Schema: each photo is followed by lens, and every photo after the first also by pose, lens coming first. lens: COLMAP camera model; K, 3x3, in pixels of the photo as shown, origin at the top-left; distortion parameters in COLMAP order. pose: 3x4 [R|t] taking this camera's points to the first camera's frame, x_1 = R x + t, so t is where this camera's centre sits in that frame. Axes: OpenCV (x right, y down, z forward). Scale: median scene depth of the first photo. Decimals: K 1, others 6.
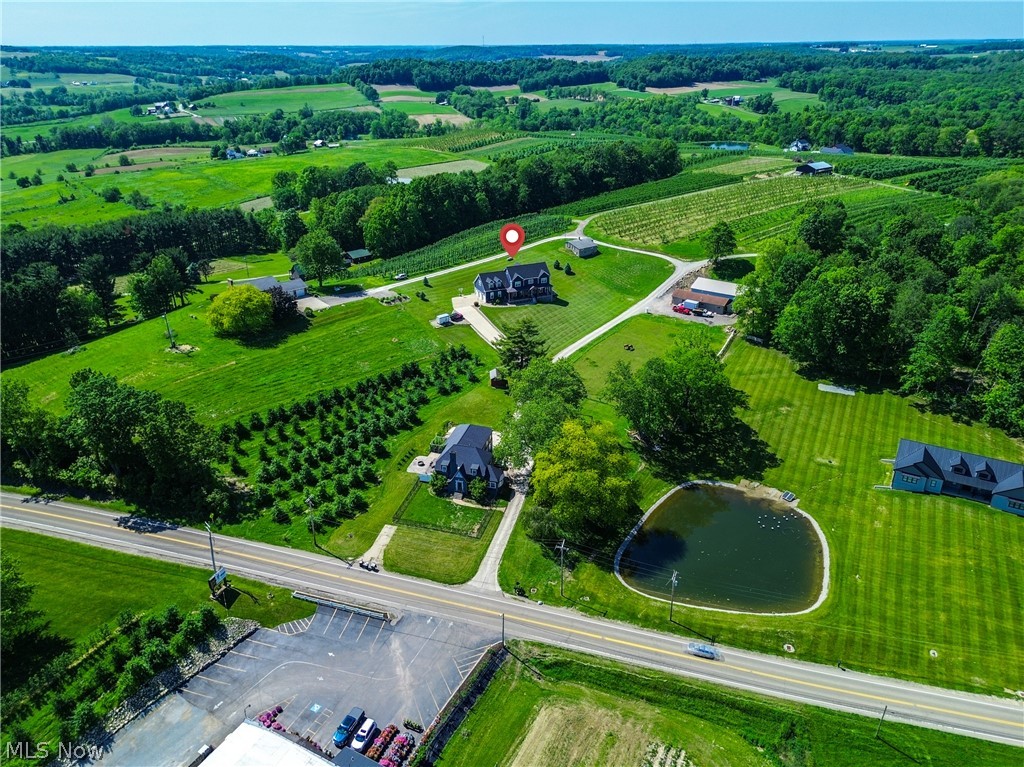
lens RADIAL K [[730.0, 0, 511.3], [0, 730.0, 379.5], [0, 0, 1]] dist [0.058350, -0.048782]
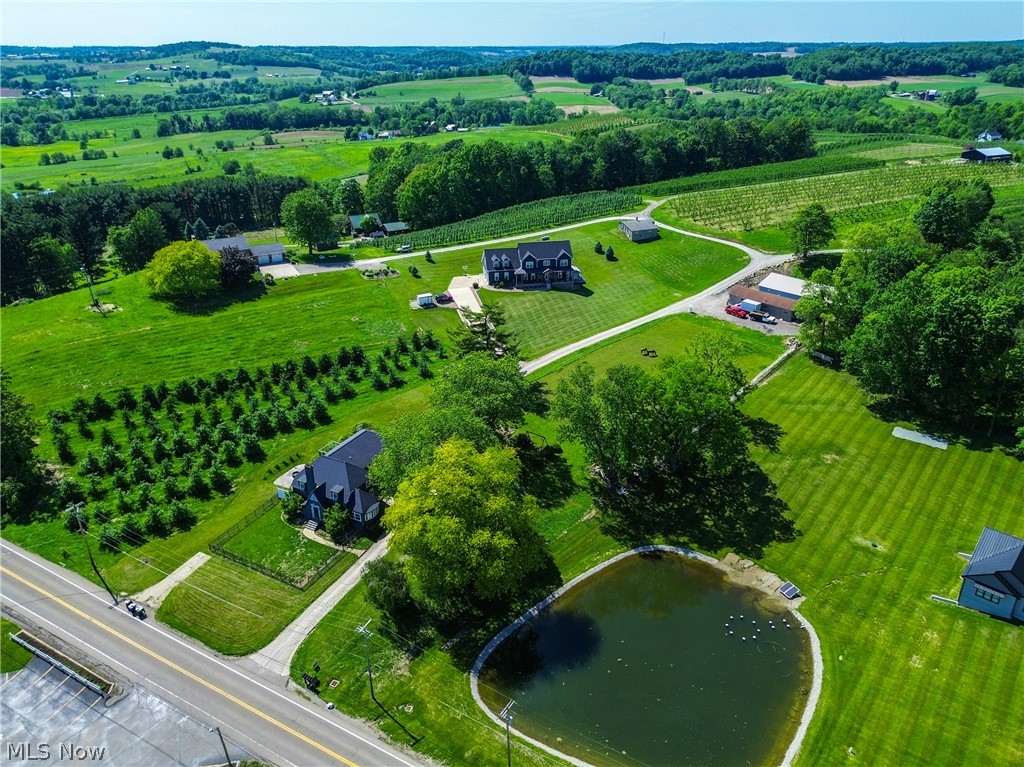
lens RADIAL K [[730.0, 0, 511.3], [0, 730.0, 379.5], [0, 0, 1]] dist [0.058350, -0.048782]
pose [[0.974026, 0.094709, -0.205678, 0.187108], [-0.094874, 0.995448, 0.009084, -0.009795], [0.205602, 0.010665, 0.978578, 0.219672]]
